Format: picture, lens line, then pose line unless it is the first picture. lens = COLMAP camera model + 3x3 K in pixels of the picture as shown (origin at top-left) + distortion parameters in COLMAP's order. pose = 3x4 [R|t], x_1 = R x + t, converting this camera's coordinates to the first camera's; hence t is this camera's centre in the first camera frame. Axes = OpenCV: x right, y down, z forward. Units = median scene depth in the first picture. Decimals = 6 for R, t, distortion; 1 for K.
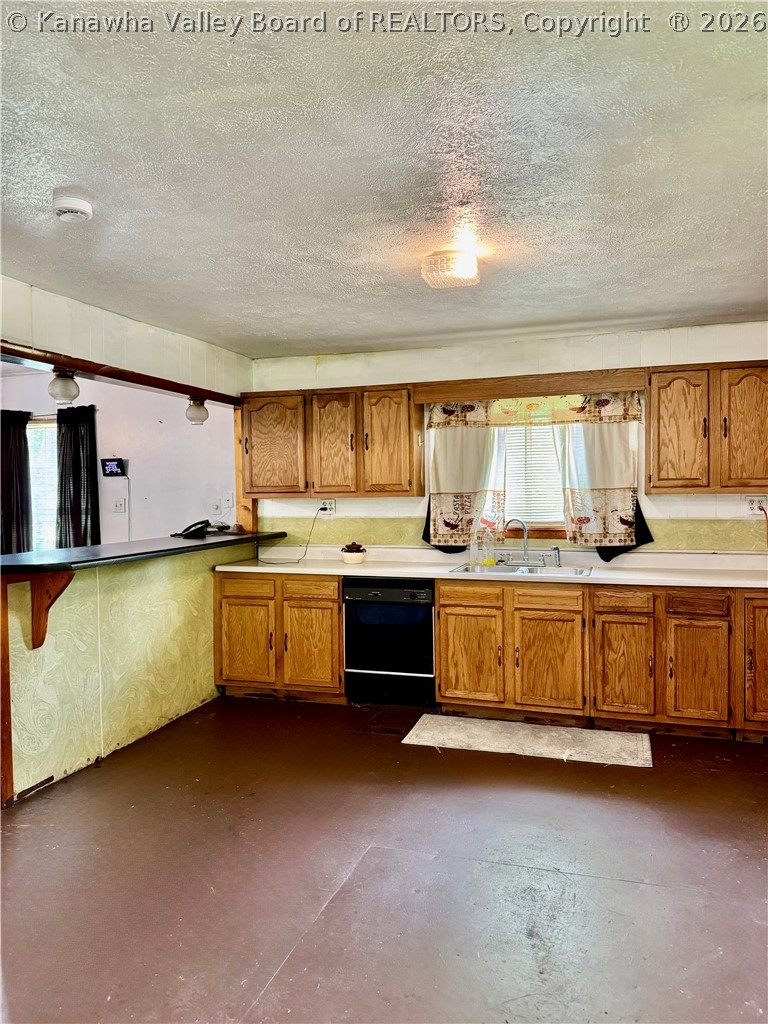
lens RADIAL K [[711.1, 0, 389.5], [0, 711.1, 512.5], [0, 0, 1]] dist [0.163823, -0.333359]
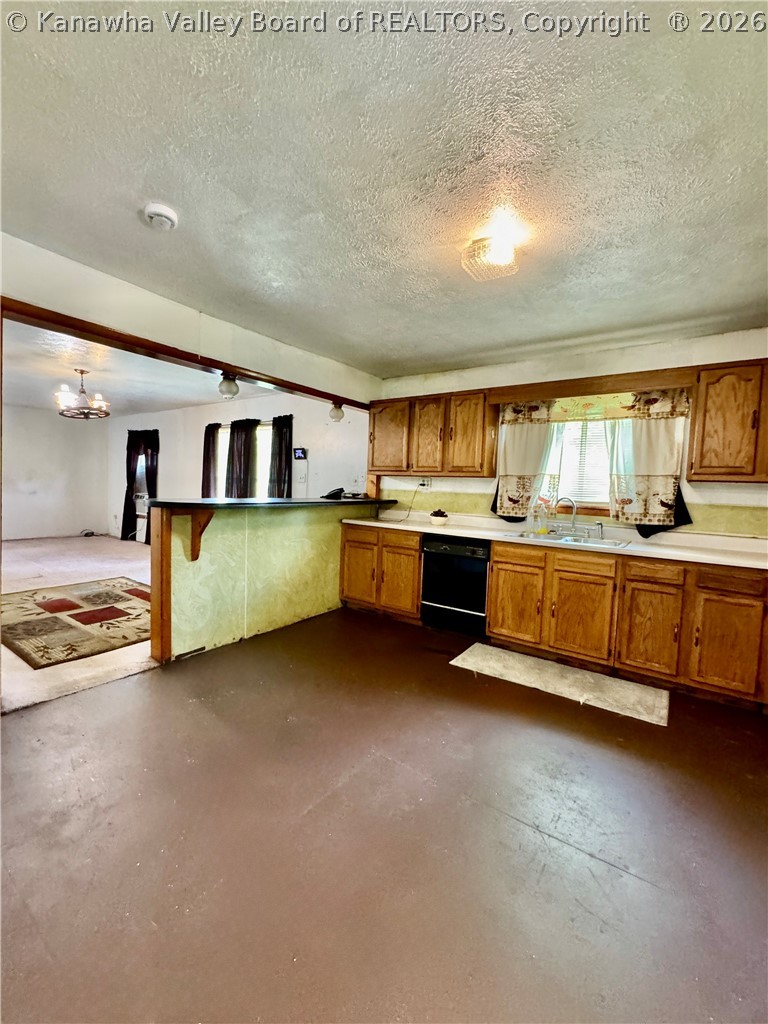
lens RADIAL K [[424.0, 0, 387.8], [0, 424.0, 512.8], [0, 0, 1]] dist [-0.002060, 0.000019]
pose [[0.952768, 0.065923, -0.296459, 0.103045], [-0.057333, 0.997647, 0.037588, 0.025423], [0.298239, -0.018815, 0.954306, 0.215846]]
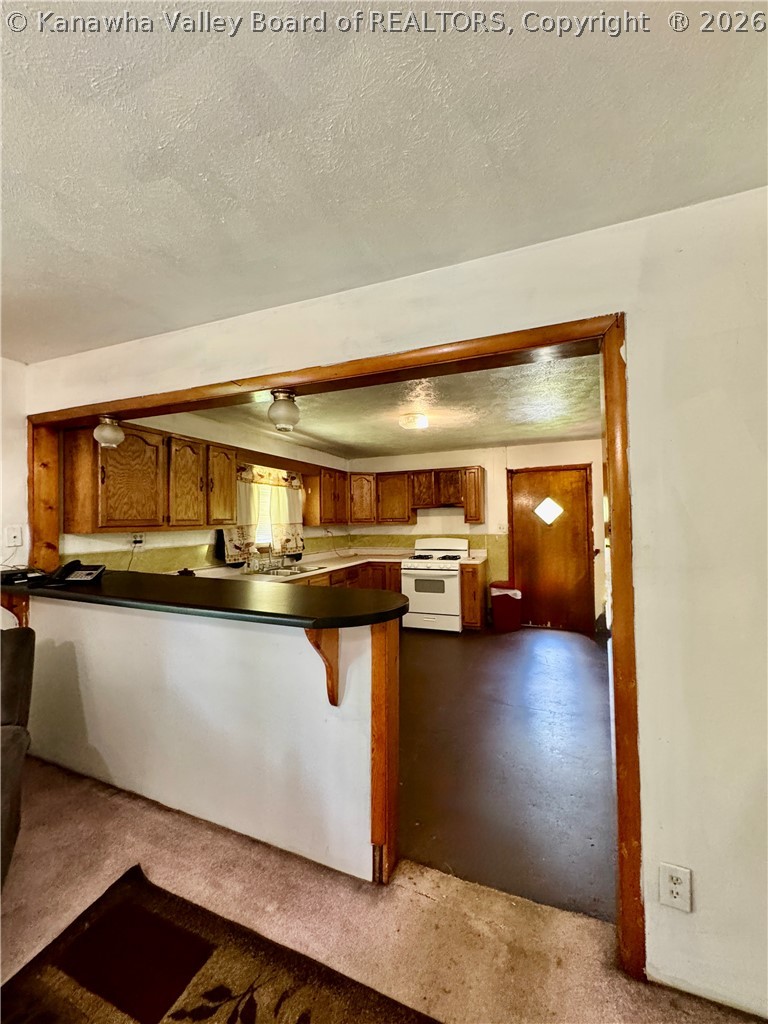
lens RADIAL K [[409.2, 0, 386.6], [0, 409.2, 514.4], [0, 0, 1]] dist [-0.000959, -0.000012]
pose [[0.079444, 0.023605, 0.996560, -0.746109], [0.032997, 0.999109, -0.026296, -0.019649], [-0.996293, 0.034972, 0.078594, 0.663775]]
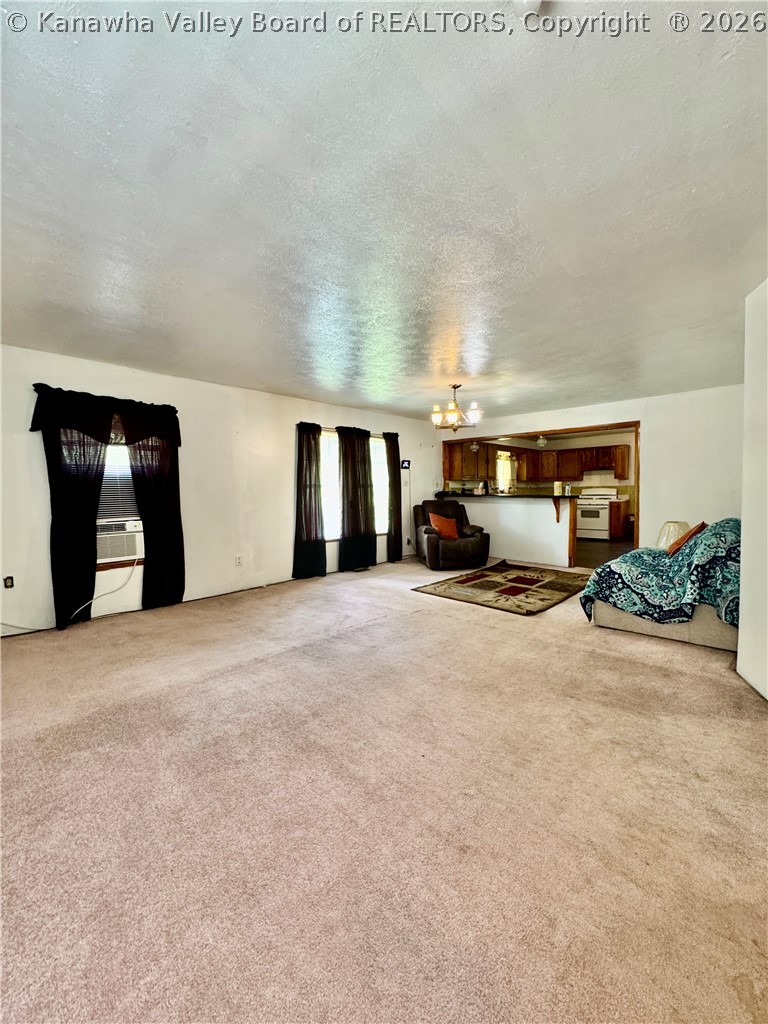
lens RADIAL K [[409.2, 0, 386.6], [0, 409.2, 514.4], [0, 0, 1]] dist [-0.000959, -0.000012]
pose [[0.435203, -0.050908, 0.898892, -1.837540], [0.031323, 0.998652, 0.041392, 0.038381], [-0.899787, 0.010142, 0.436211, 0.664307]]
